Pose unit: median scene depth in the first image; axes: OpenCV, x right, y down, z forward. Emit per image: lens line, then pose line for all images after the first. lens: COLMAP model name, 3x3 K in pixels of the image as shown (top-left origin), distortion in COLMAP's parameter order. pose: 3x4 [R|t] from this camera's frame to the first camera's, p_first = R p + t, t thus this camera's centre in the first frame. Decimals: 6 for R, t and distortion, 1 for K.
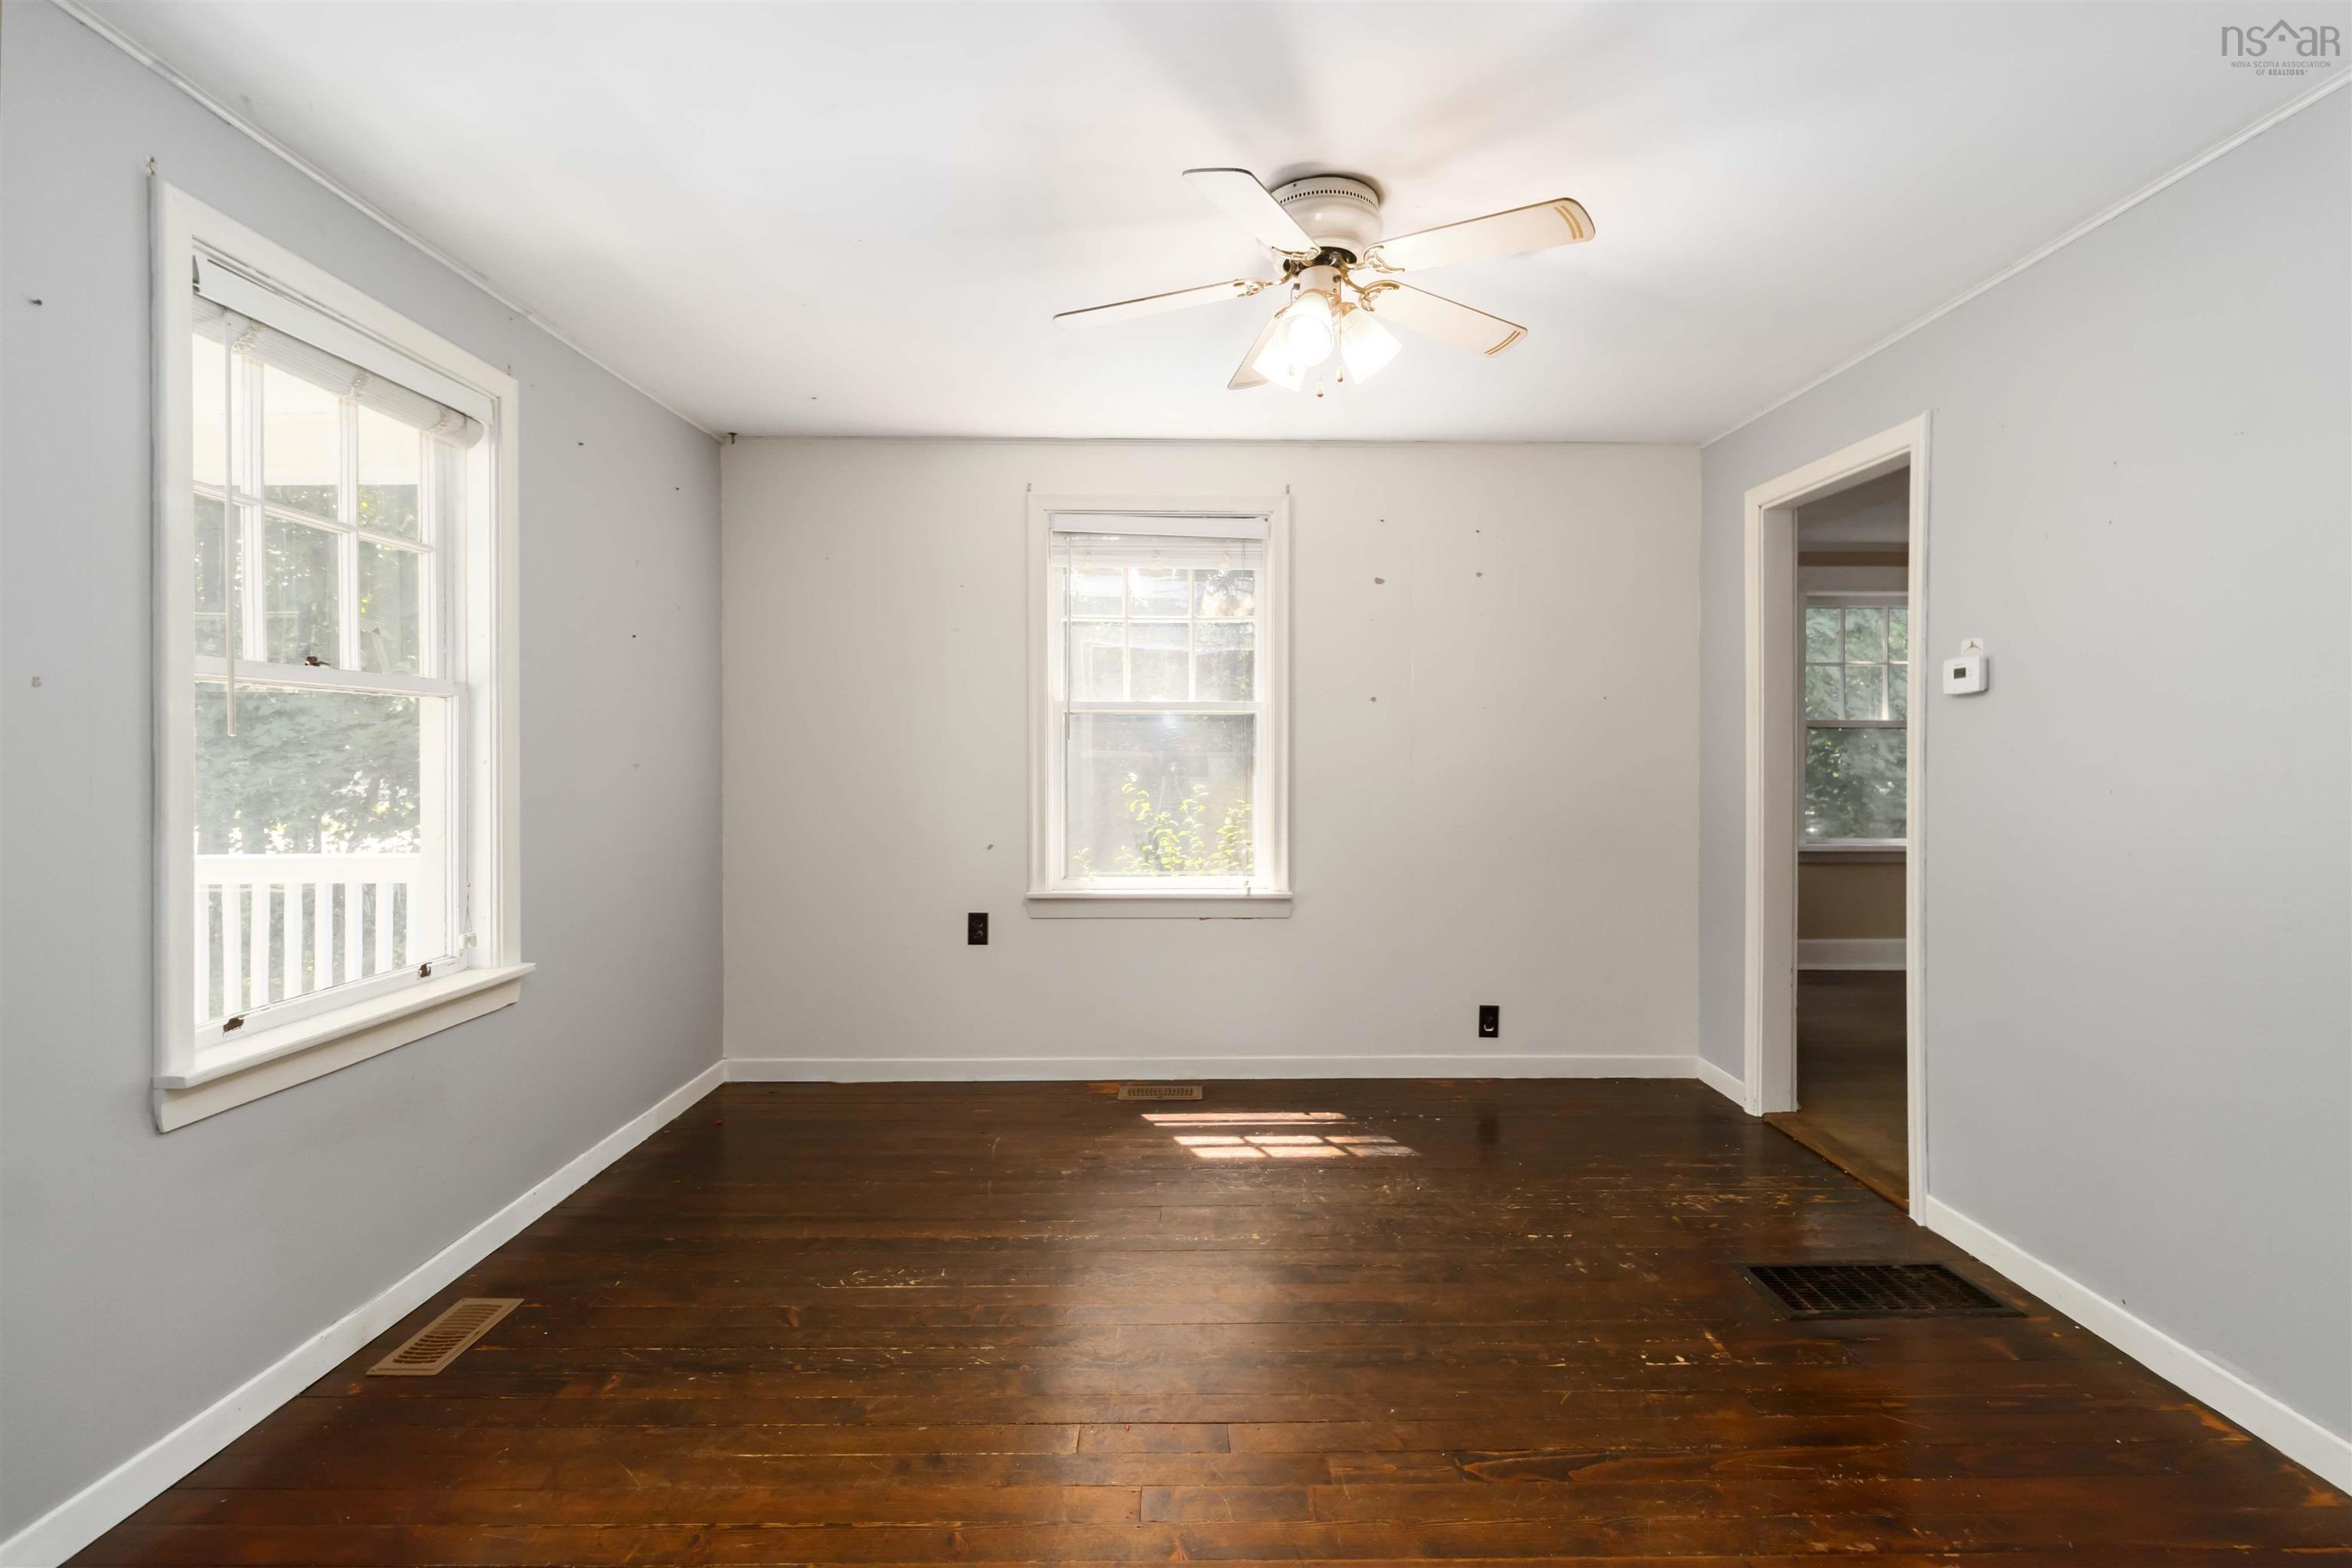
lens RADIAL K [[1084.8, 0, 1196.3], [0, 1084.8, 759.7], [0, 0, 1]] dist [0.002904, -0.000215]
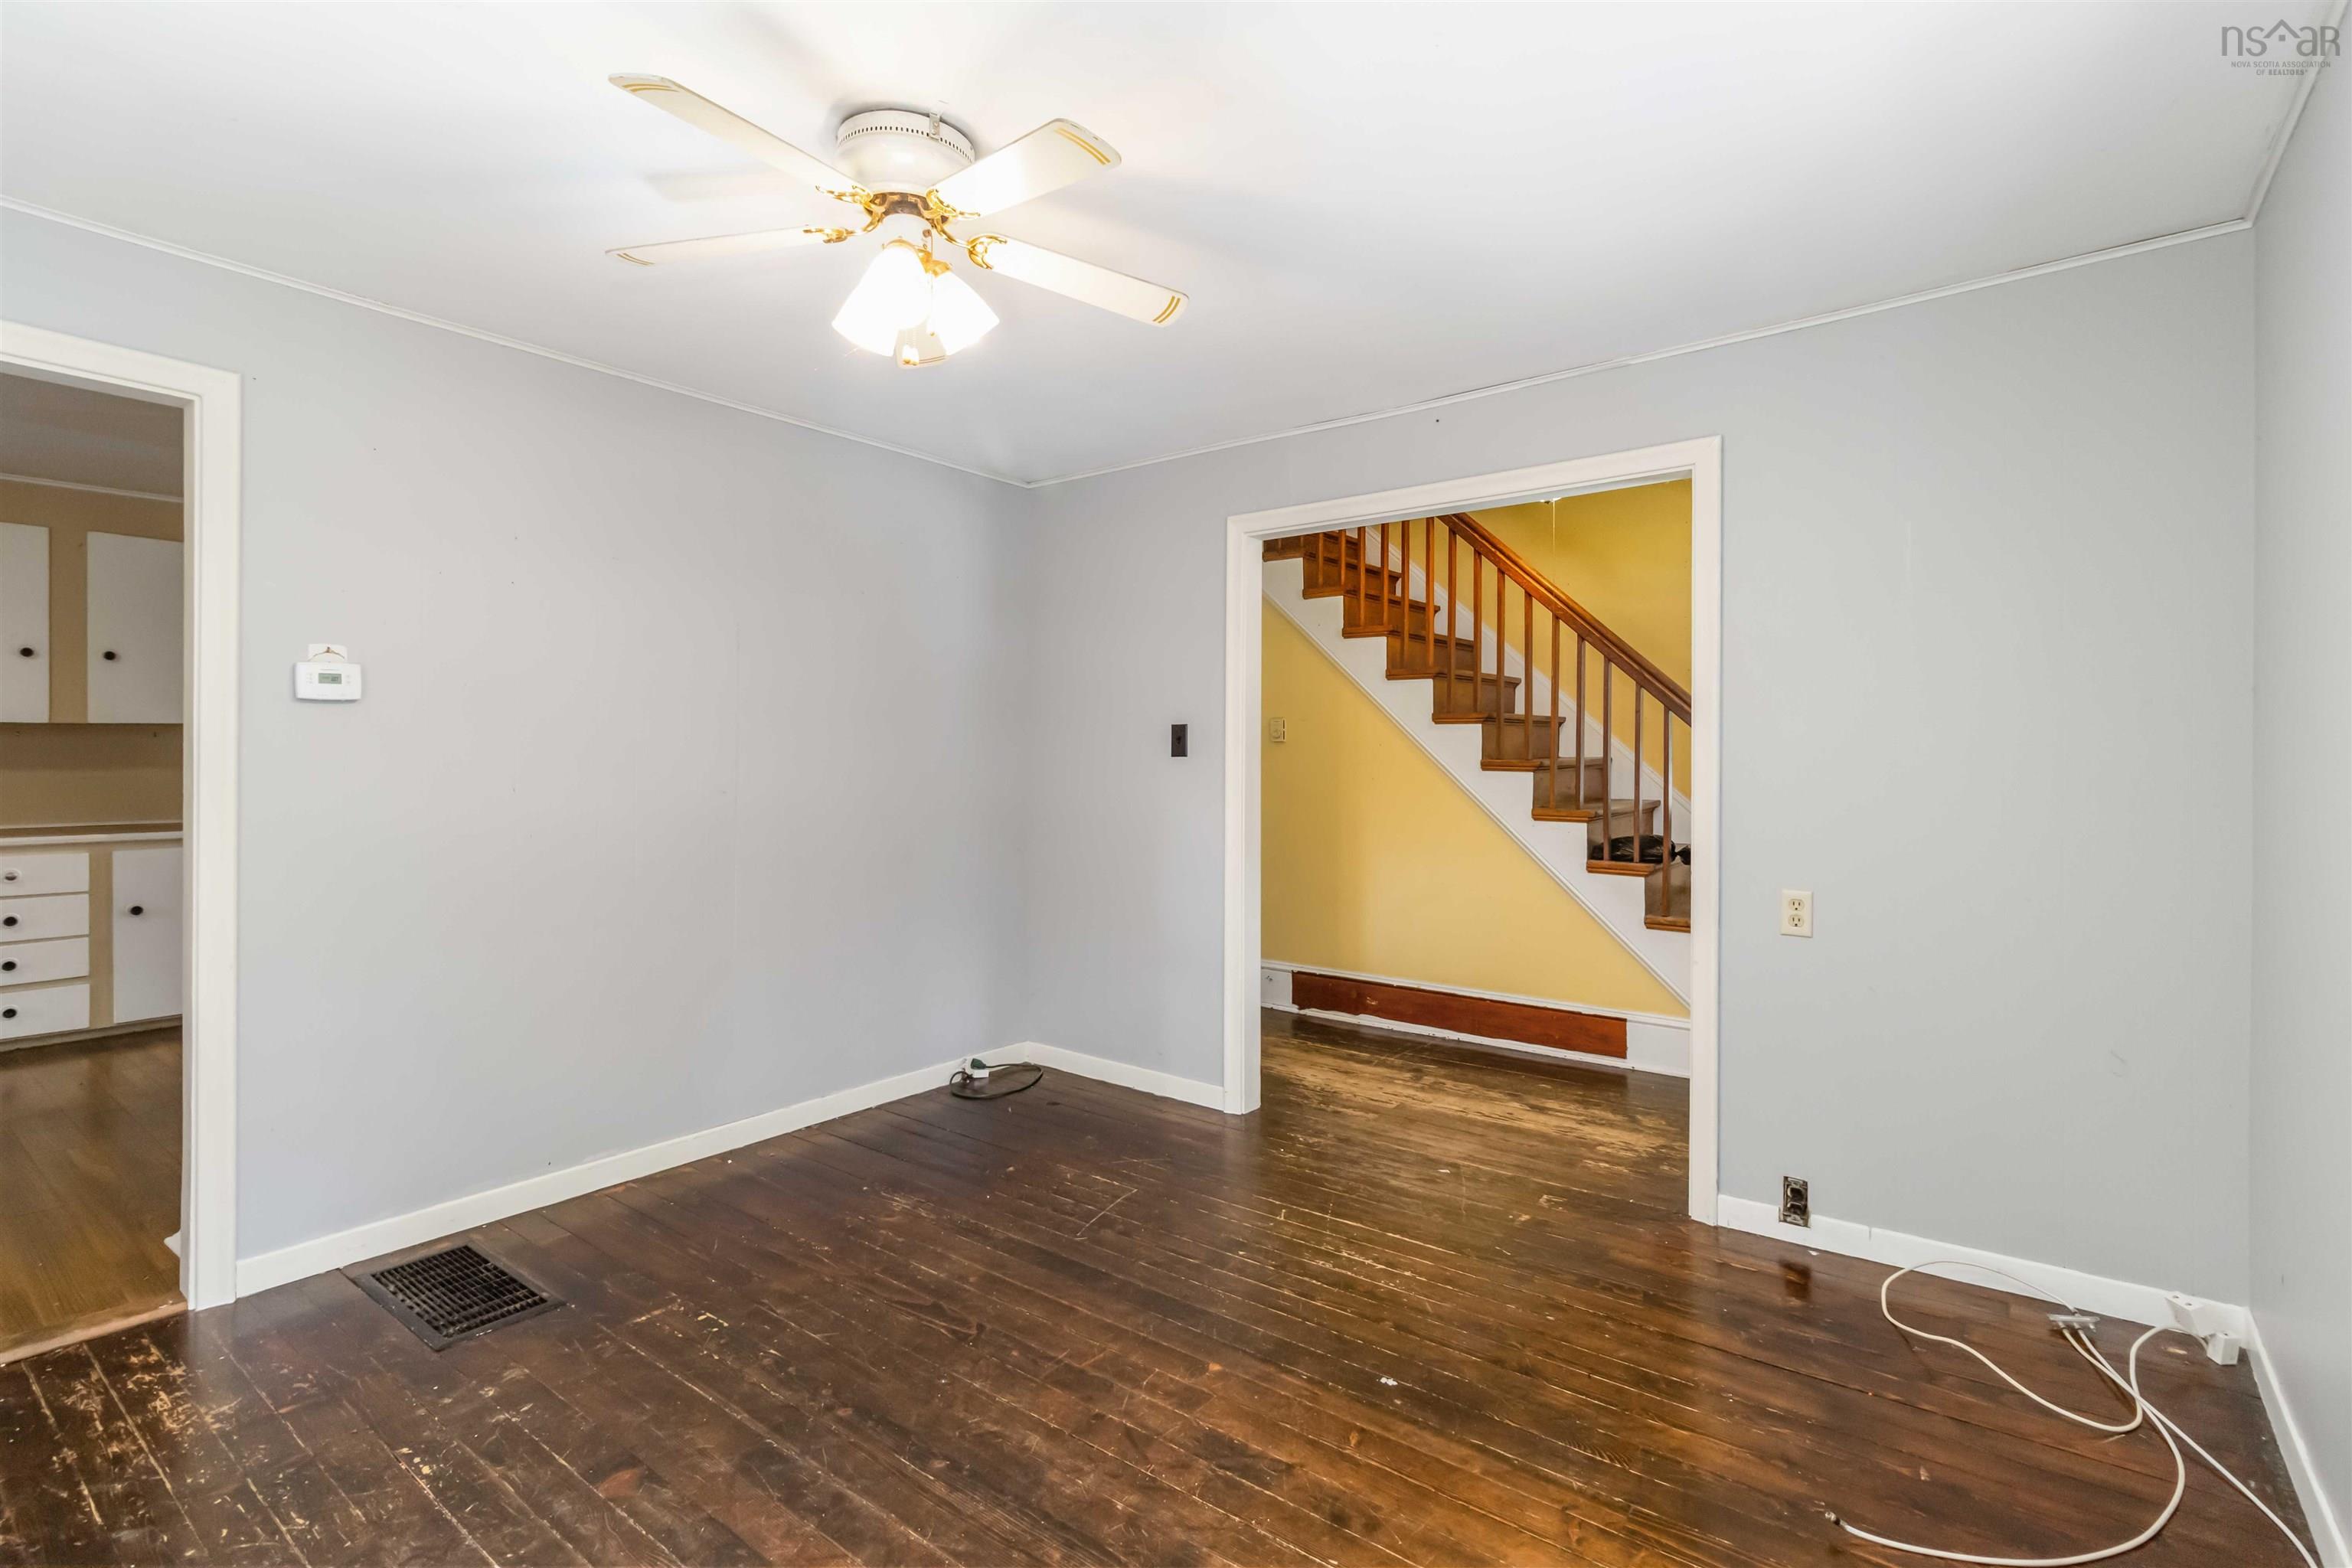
lens RADIAL K [[1084.8, 0, 1196.3], [0, 1084.8, 759.7], [0, 0, 1]] dist [0.002904, -0.000215]
pose [[-0.784912, -0.003784, 0.619595, -0.416942], [0.000024, 0.999981, 0.006139, -0.010578], [-0.619607, 0.004833, -0.784897, 1.042830]]
